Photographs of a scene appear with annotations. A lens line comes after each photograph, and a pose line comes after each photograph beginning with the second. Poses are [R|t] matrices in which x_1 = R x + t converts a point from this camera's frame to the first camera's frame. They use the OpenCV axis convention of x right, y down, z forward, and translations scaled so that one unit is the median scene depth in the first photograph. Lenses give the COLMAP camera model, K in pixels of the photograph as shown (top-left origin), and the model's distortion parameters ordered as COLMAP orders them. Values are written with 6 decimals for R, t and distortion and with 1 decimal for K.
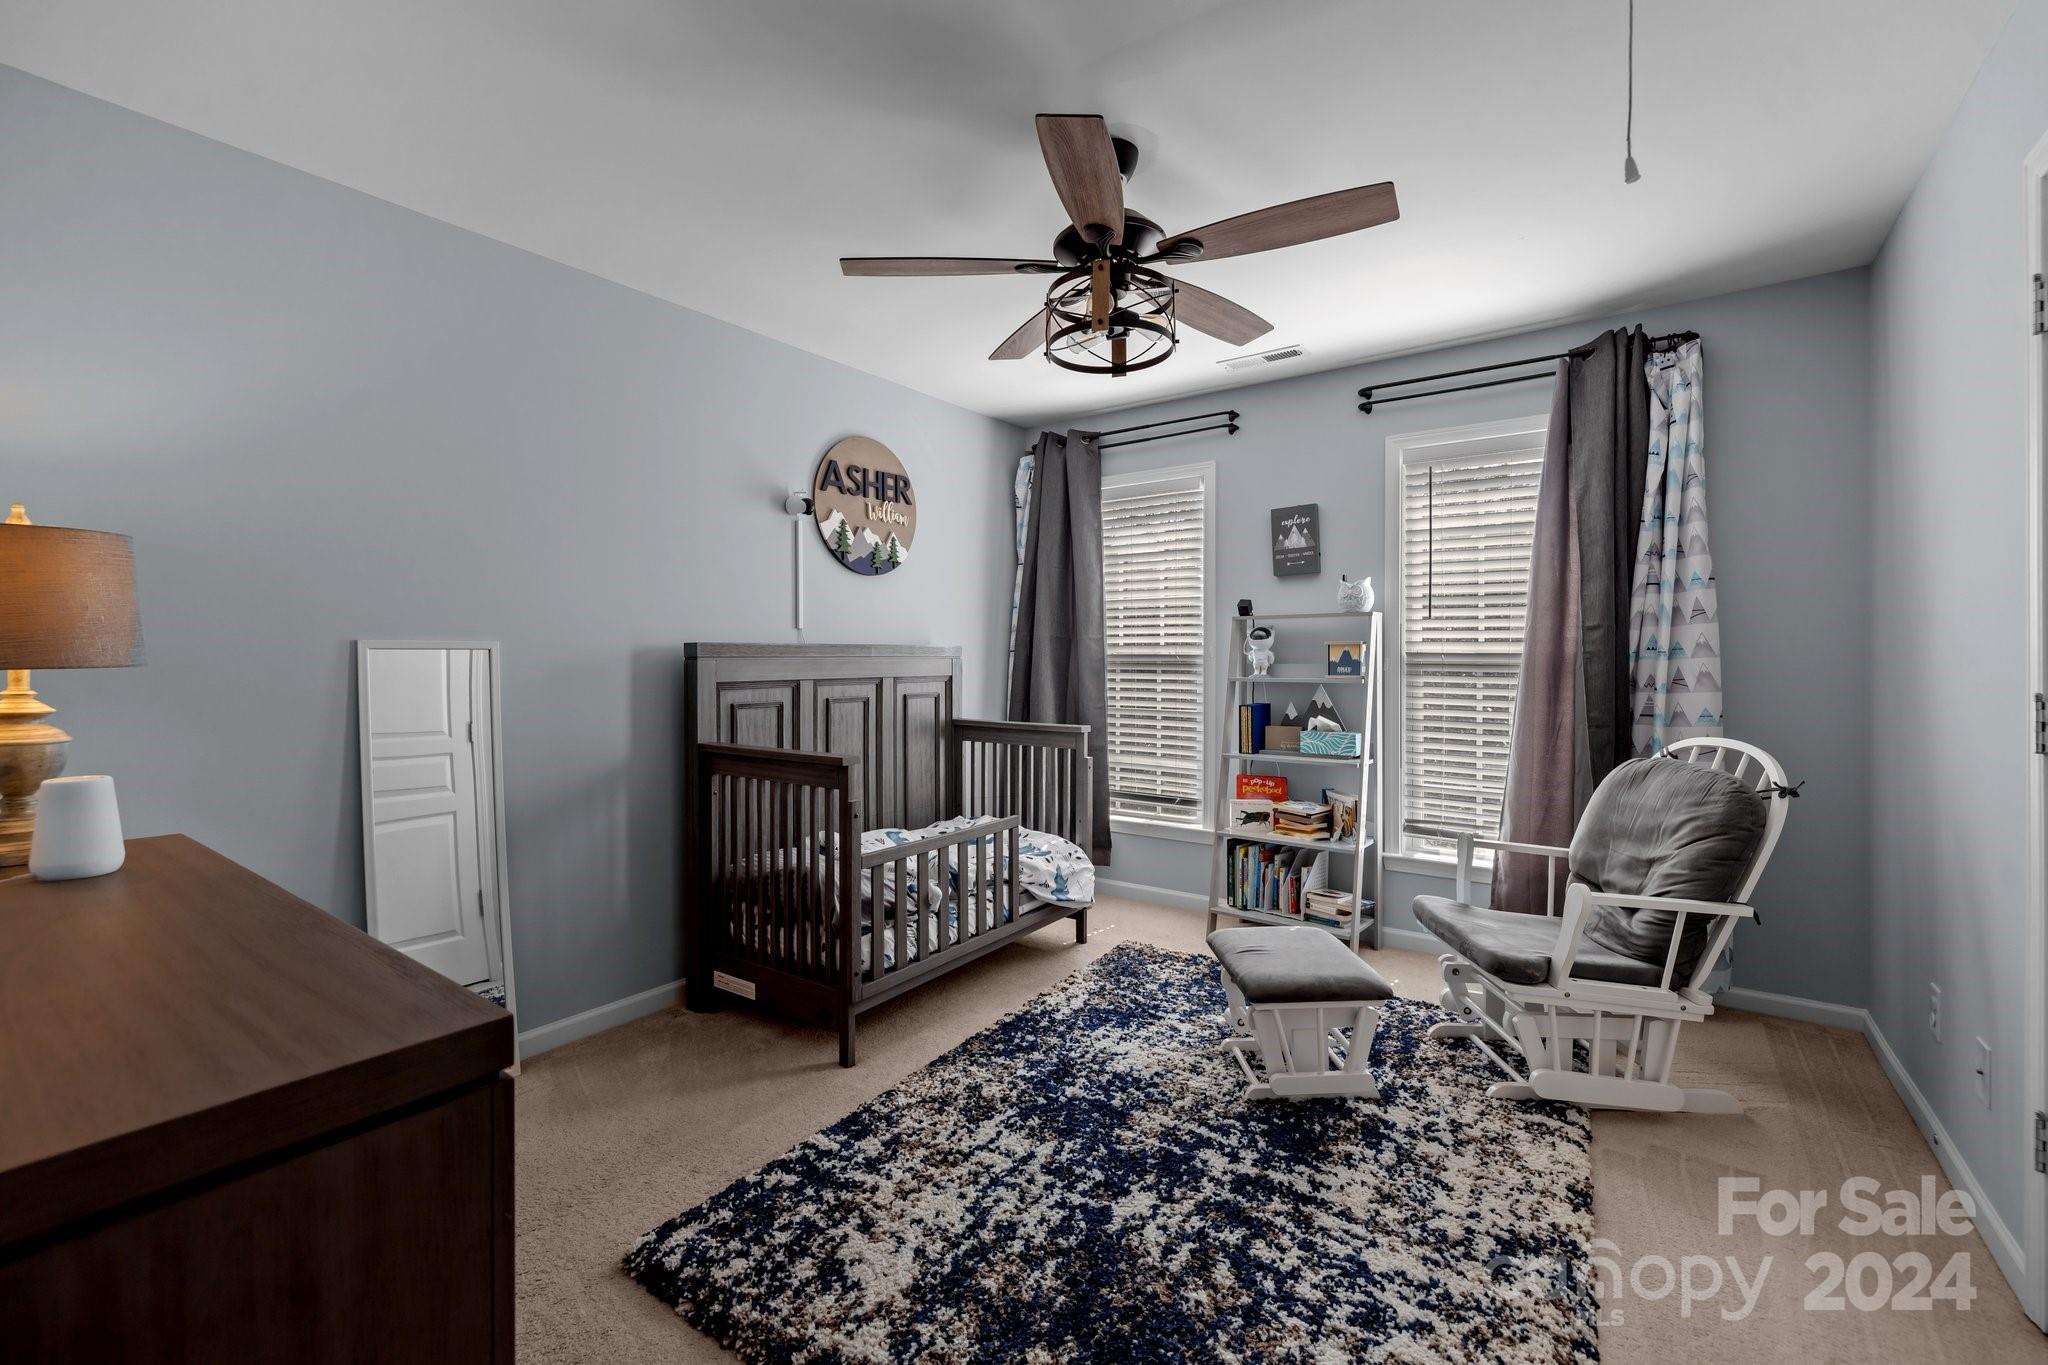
lens RADIAL K [[867.7, 0, 1007.6], [0, 867.7, 658.7], [0, 0, 1]] dist [0.001776, -0.000527]
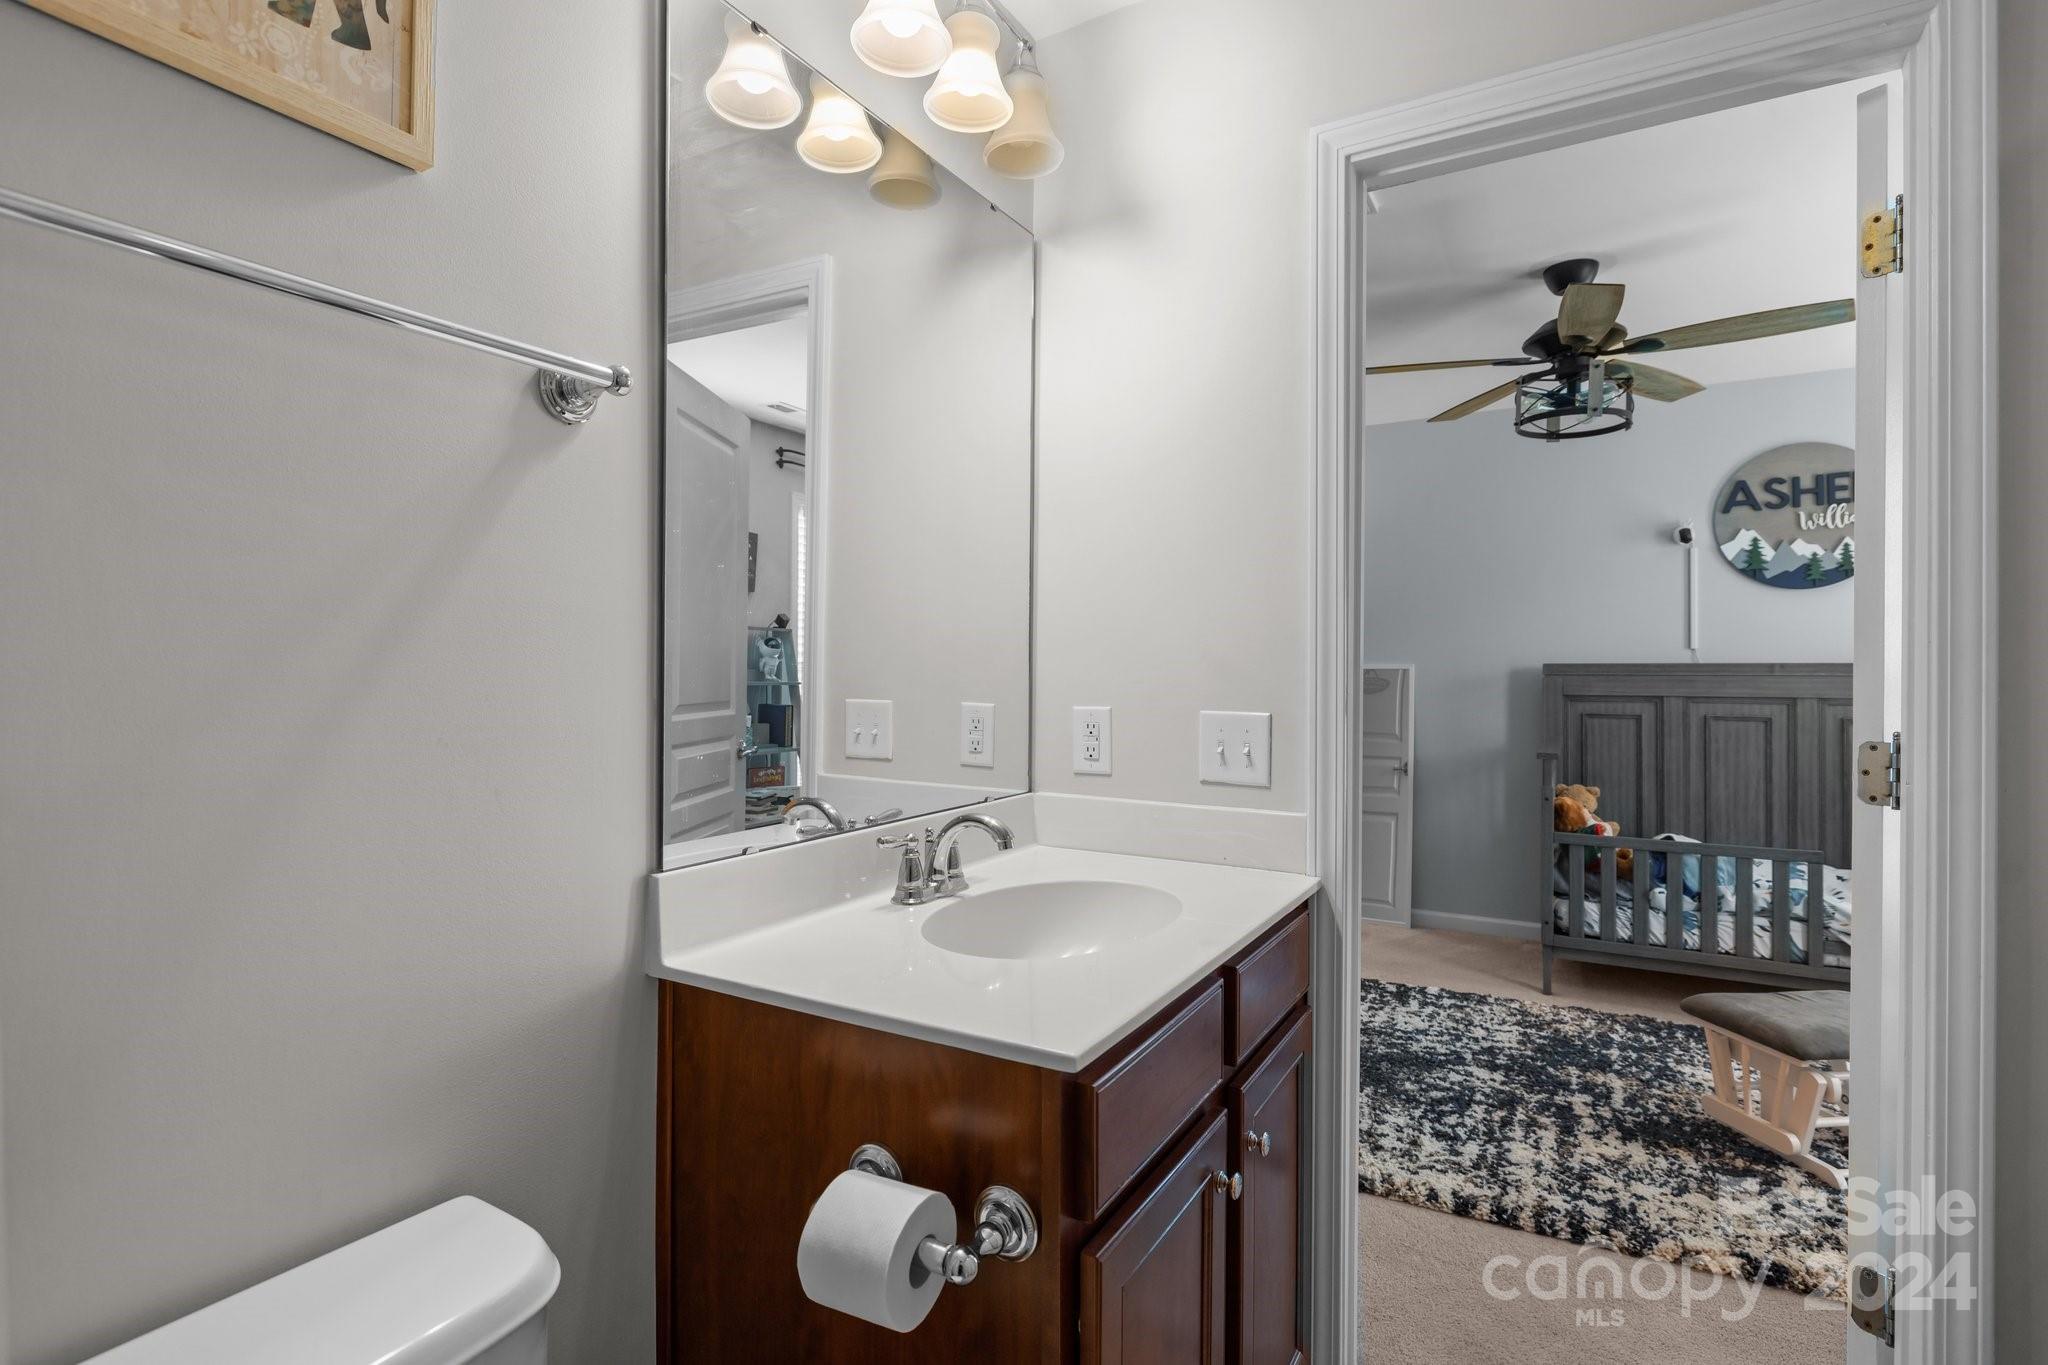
lens RADIAL K [[992.9, 0, 1022.9], [0, 992.9, 672.5], [0, 0, 1]] dist [0.001207, 0.000213]
pose [[0.099802, 0.004031, -0.994999, 1.410800], [-0.003589, 0.999987, 0.003692, -0.011520], [0.995001, 0.003202, 0.099815, 0.093163]]
